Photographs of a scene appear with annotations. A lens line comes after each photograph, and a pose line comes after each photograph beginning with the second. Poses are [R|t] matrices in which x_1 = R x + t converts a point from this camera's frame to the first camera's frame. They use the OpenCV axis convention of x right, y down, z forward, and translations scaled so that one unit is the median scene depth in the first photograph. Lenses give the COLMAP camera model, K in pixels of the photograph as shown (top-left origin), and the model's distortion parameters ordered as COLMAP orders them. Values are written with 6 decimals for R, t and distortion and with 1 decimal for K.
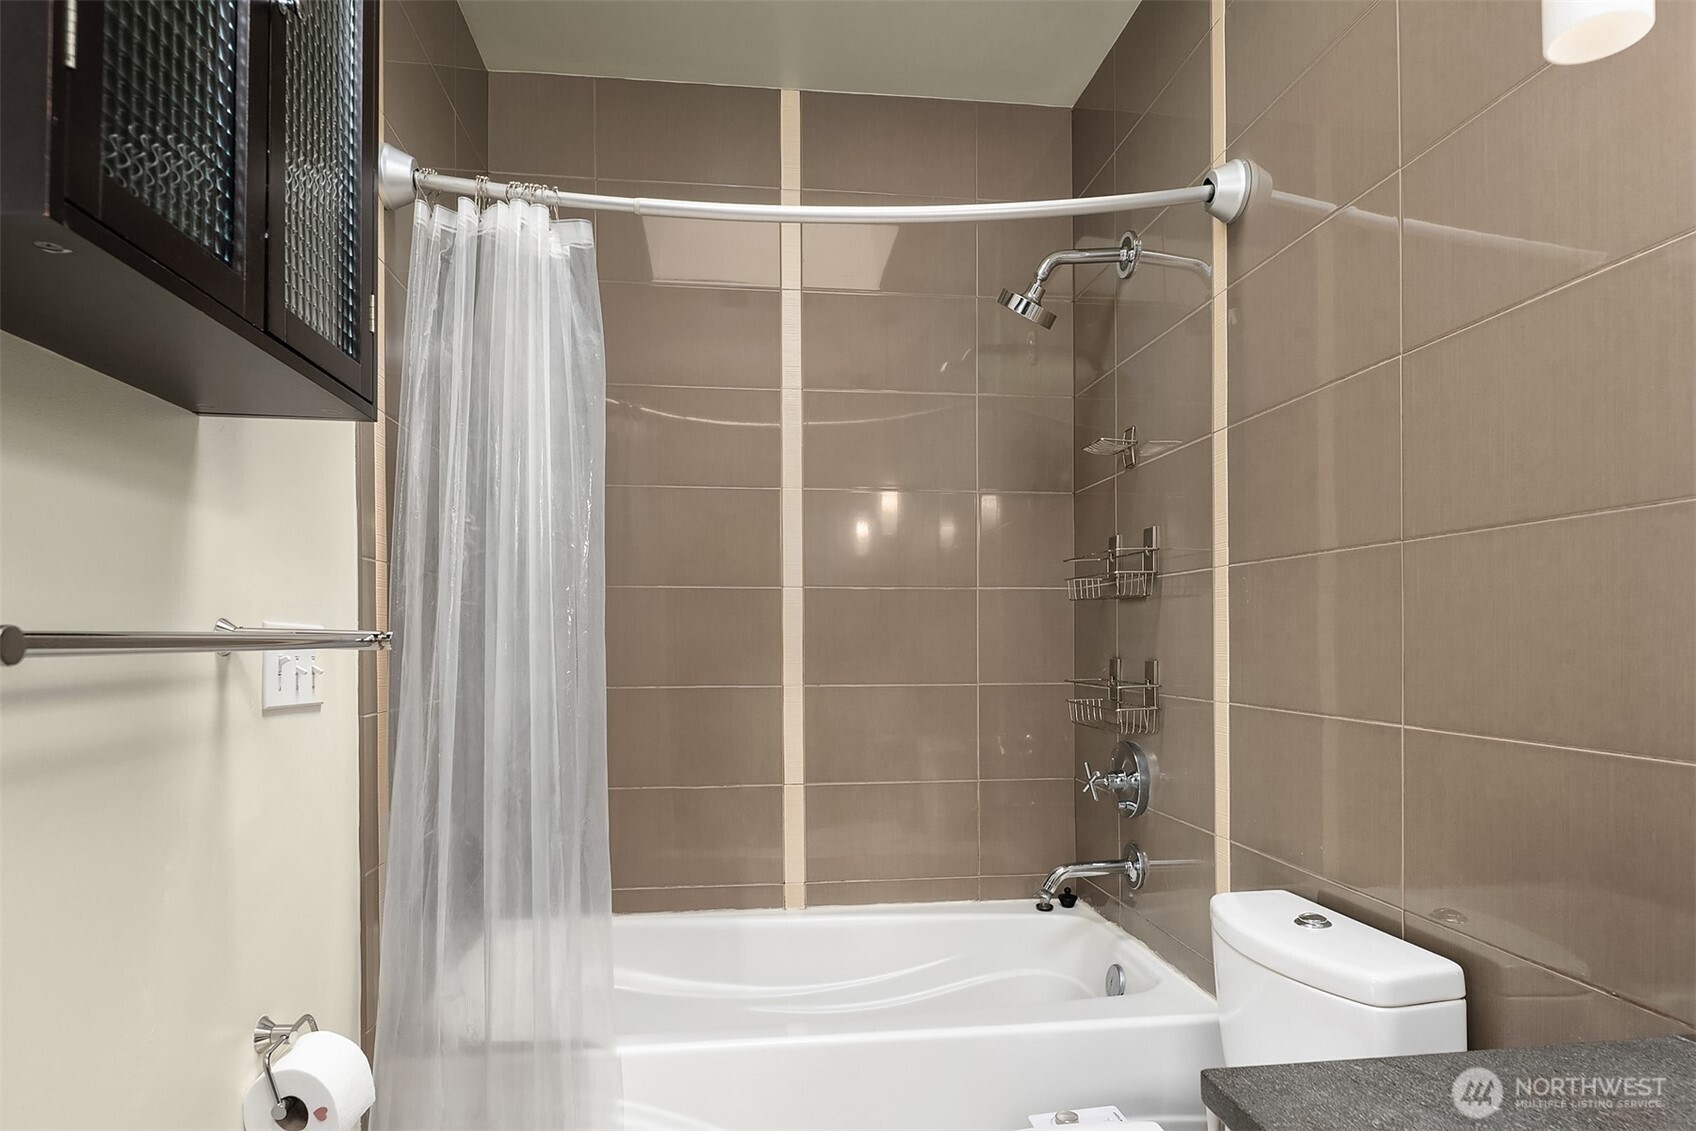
lens RADIAL K [[962.9, 0, 848.4], [0, 962.9, 647.1], [0, 0, 1]] dist [-0.003101, -0.001044]
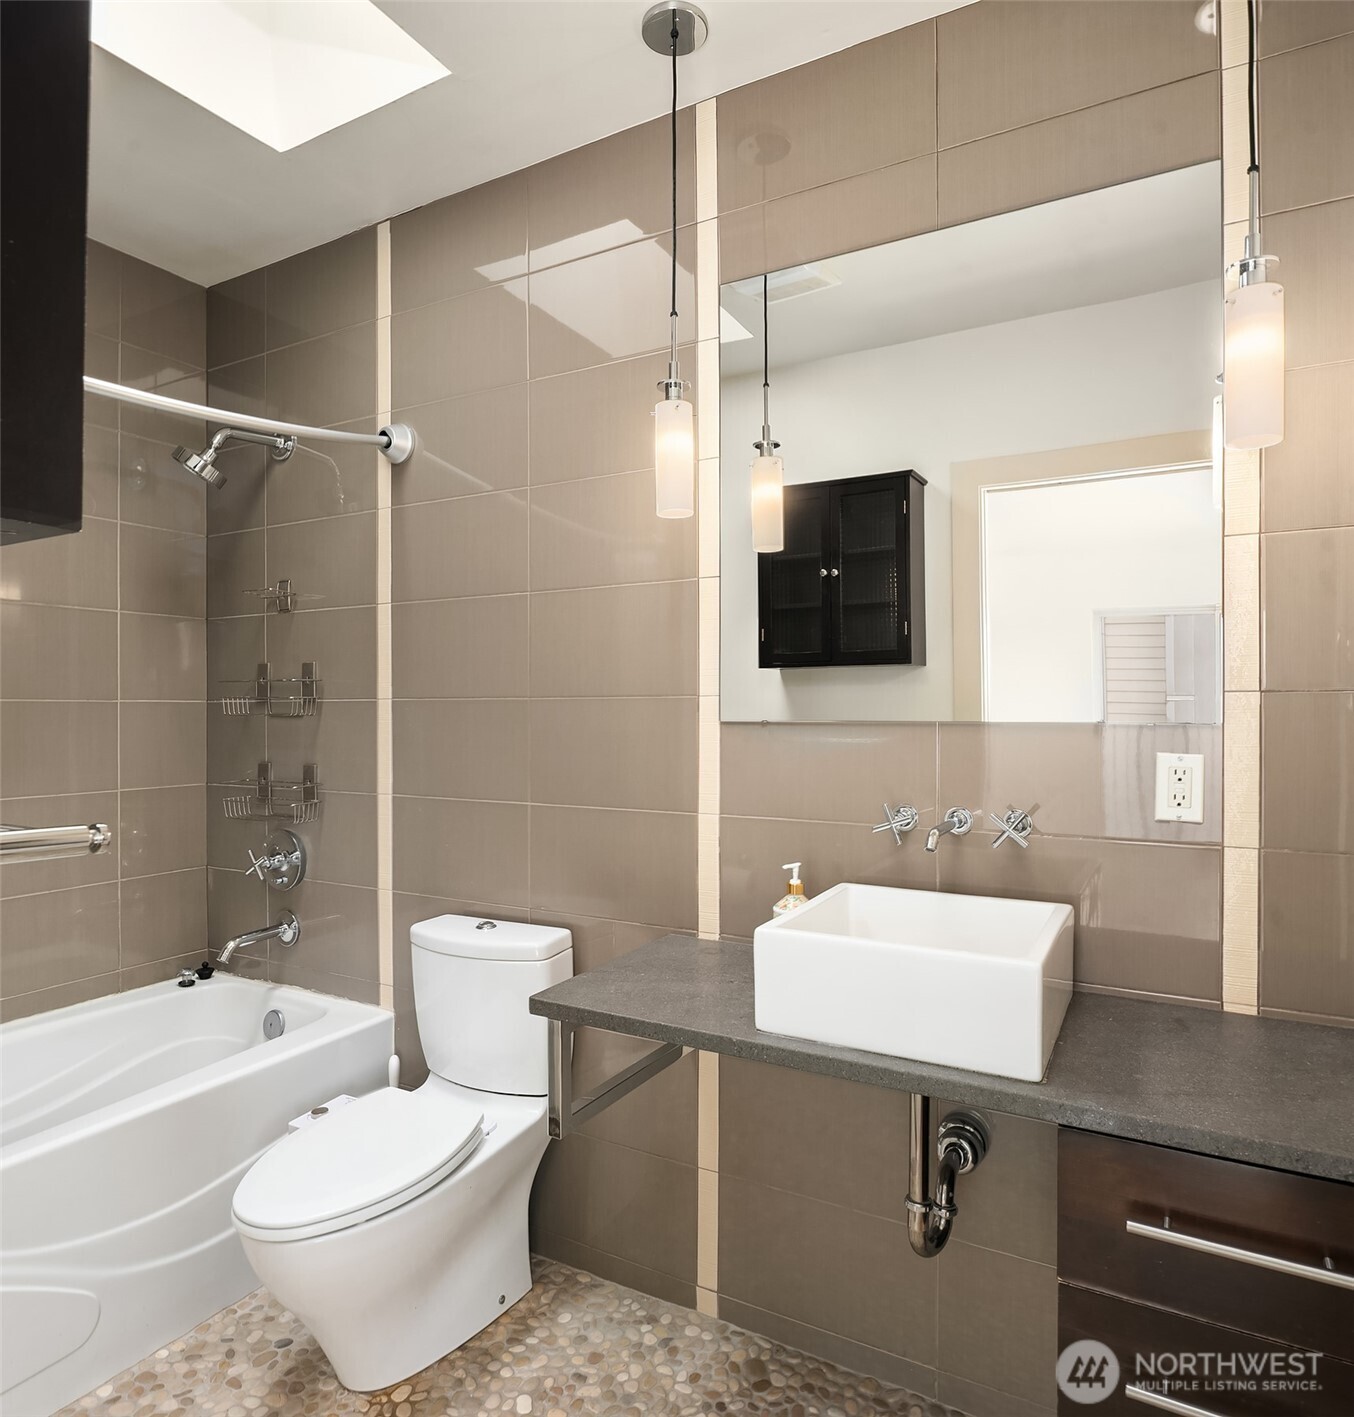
lens RADIAL K [[920.7, 0, 677.0], [0, 920.7, 708.5], [0, 0, 1]] dist [0.002319, 0.000889]
pose [[0.600367, 0.003898, 0.799715, -0.380678], [0.008008, 0.999909, -0.010886, -0.044326], [-0.799685, 0.012940, 0.600280, -0.140175]]
